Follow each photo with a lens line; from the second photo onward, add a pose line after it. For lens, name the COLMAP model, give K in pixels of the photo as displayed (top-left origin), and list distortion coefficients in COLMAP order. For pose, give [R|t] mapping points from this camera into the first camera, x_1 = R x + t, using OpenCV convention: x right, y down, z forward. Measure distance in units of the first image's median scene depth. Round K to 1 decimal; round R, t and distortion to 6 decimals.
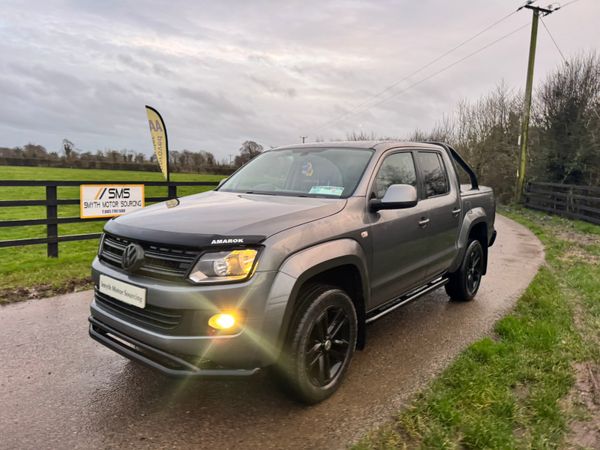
lens RADIAL K [[421.4, 0, 300.0], [0, 421.4, 225.0], [0, 0, 1]] dist [0.062673, -0.063381]
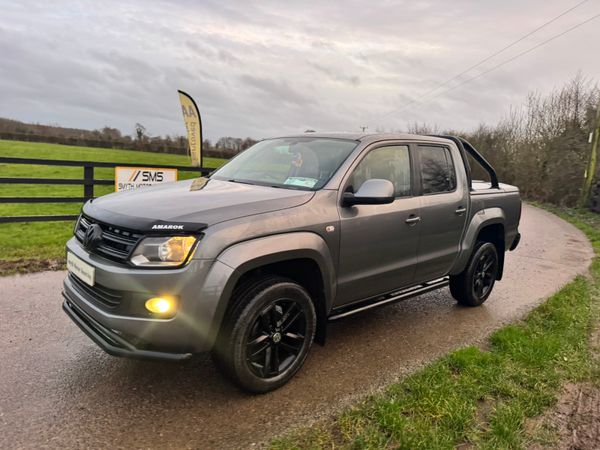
lens RADIAL K [[422.8, 0, 300.0], [0, 422.8, 229.7], [0, 0, 1]] dist [0.058648, -0.062730]
pose [[0.989286, 0.060107, -0.133042, 0.120268], [-0.055603, 0.997755, 0.037318, -0.004510], [0.134986, -0.029521, 0.990408, 0.015568]]
